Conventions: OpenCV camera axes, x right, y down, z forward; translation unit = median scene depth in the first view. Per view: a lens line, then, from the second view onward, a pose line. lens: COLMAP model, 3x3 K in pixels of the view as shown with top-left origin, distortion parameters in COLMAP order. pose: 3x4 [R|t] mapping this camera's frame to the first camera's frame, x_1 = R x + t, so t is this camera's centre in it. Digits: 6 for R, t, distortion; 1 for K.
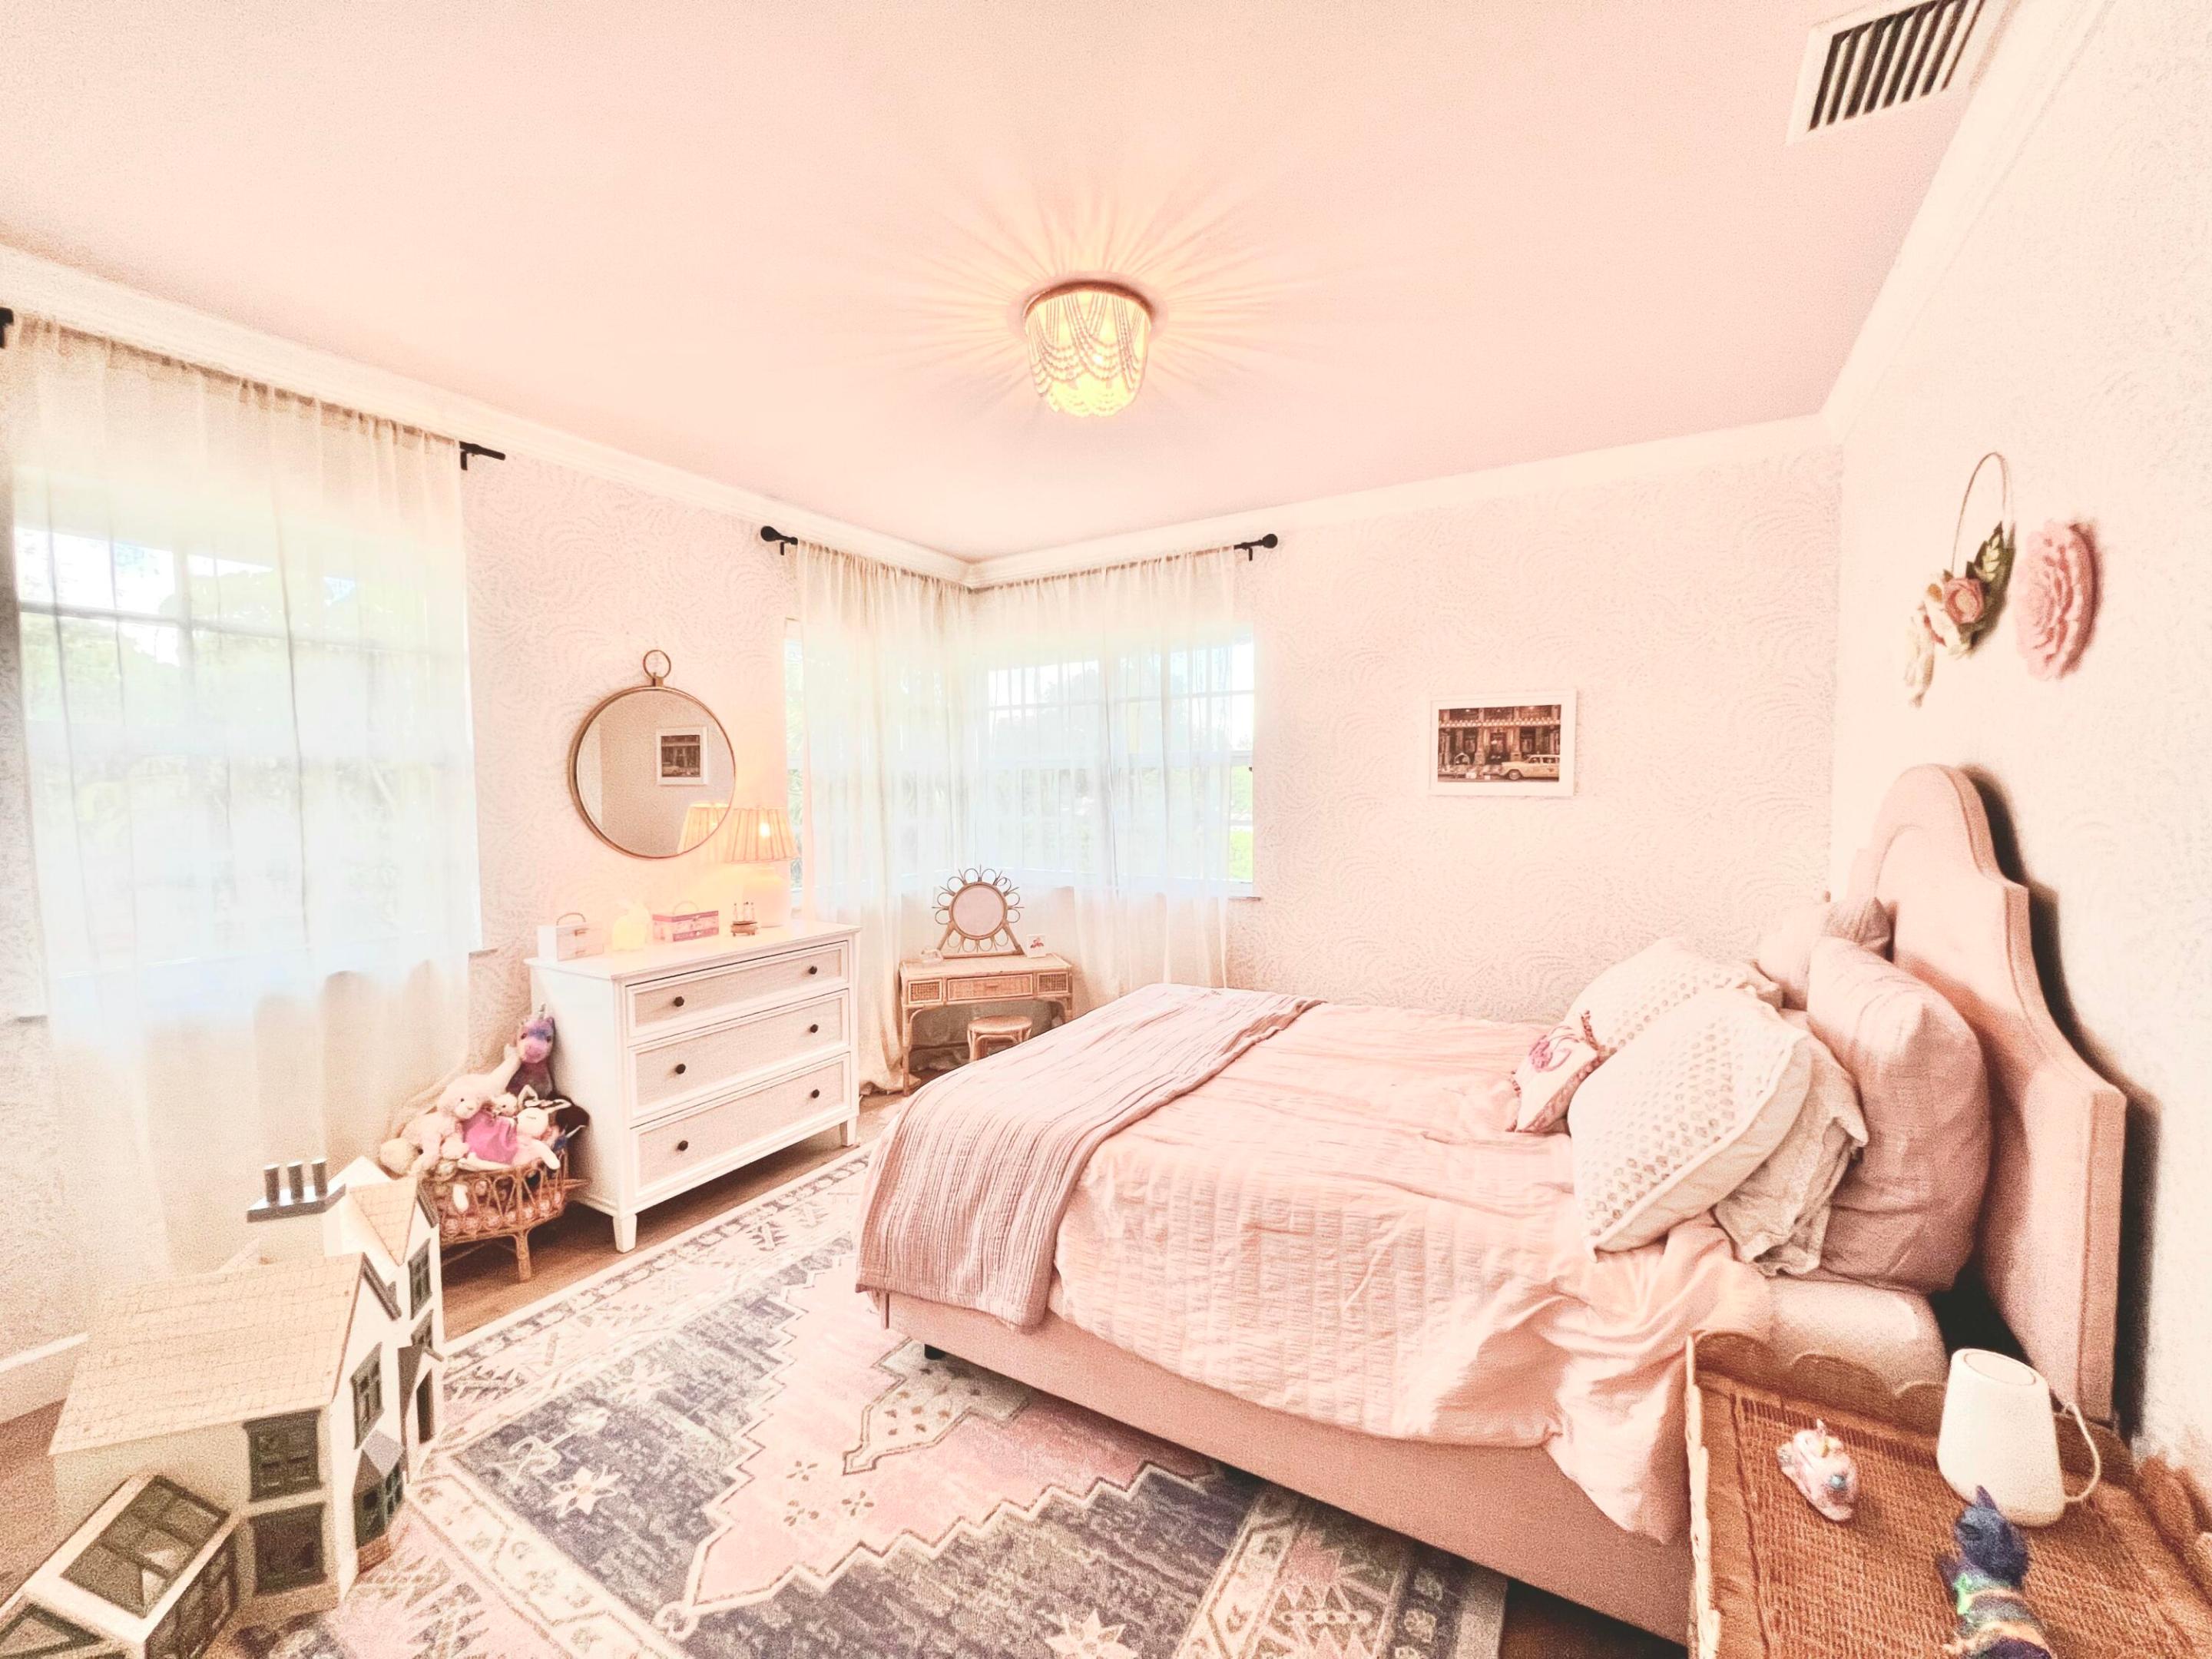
lens RADIAL K [[889.4, 0, 1107.4], [0, 889.4, 830.3], [0, 0, 1]] dist [-0.003097, -0.000135]
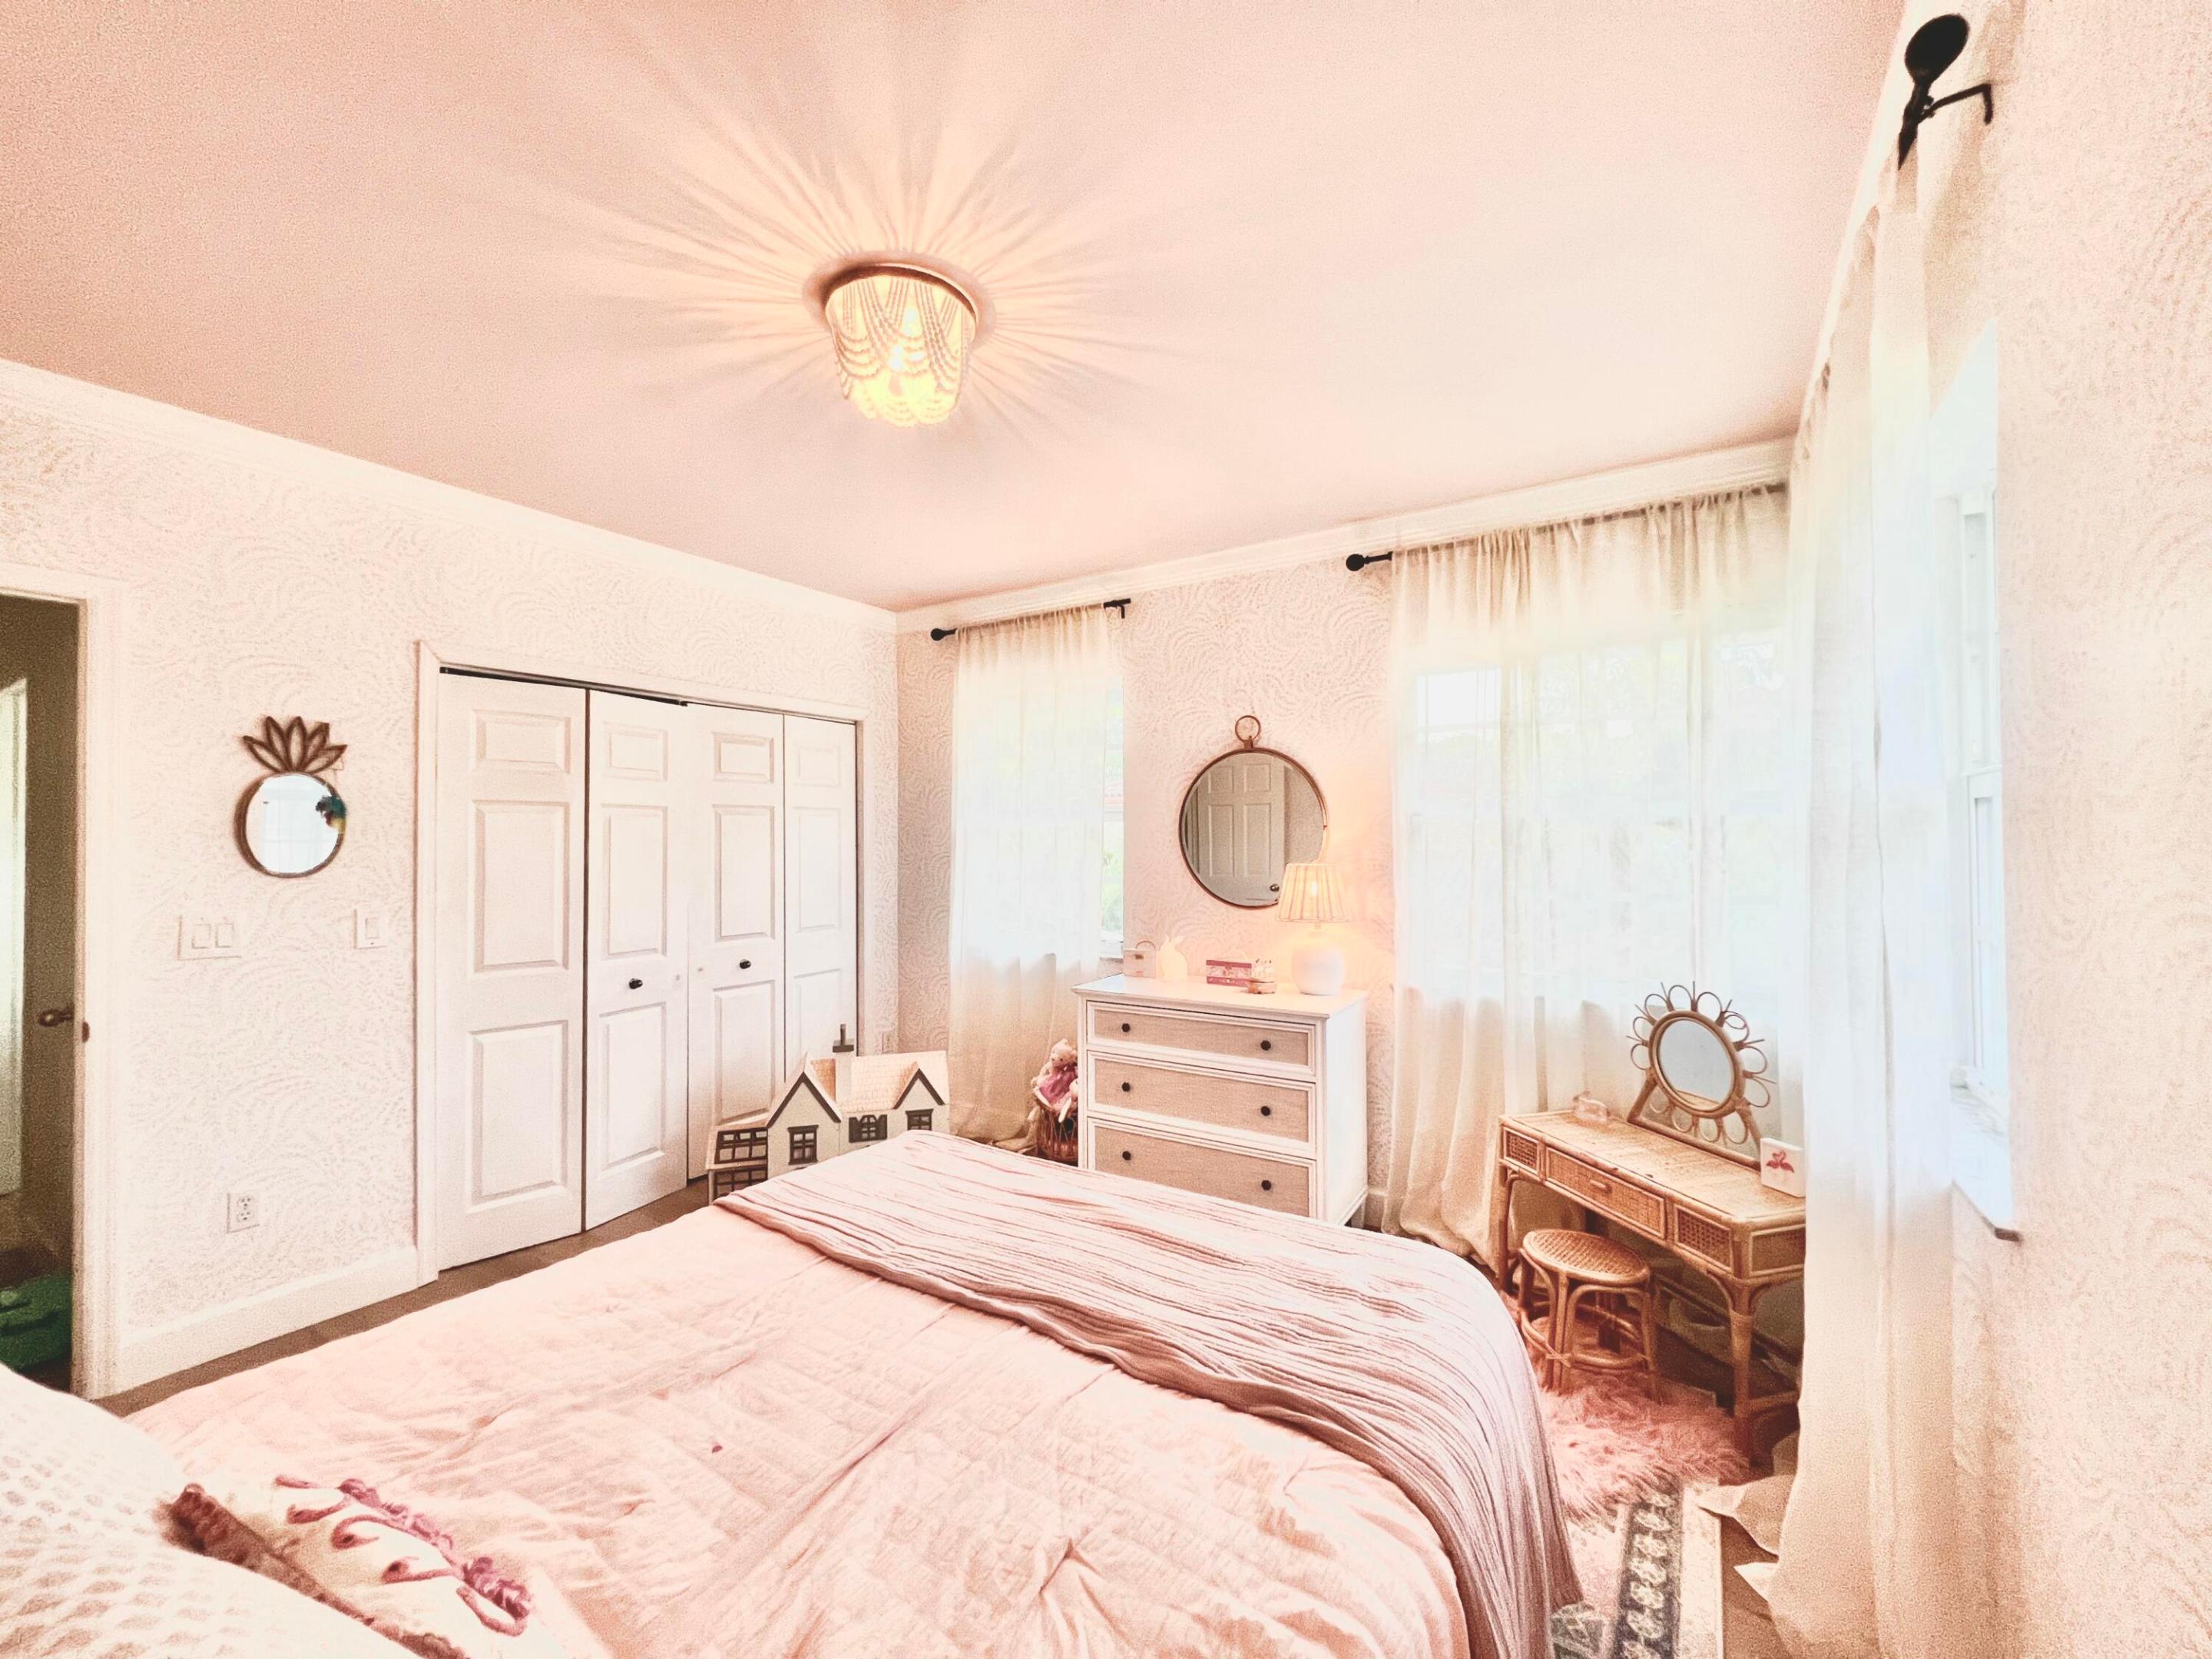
lens RADIAL K [[889.4, 0, 1113.7], [0, 889.4, 832.8], [0, 0, 1]] dist [-0.003097, -0.000135]
pose [[-0.033441, -0.002941, -0.999436, 0.507169], [-0.048074, 0.998843, -0.001331, -0.043545], [0.998284, 0.048002, -0.033544, 0.761569]]
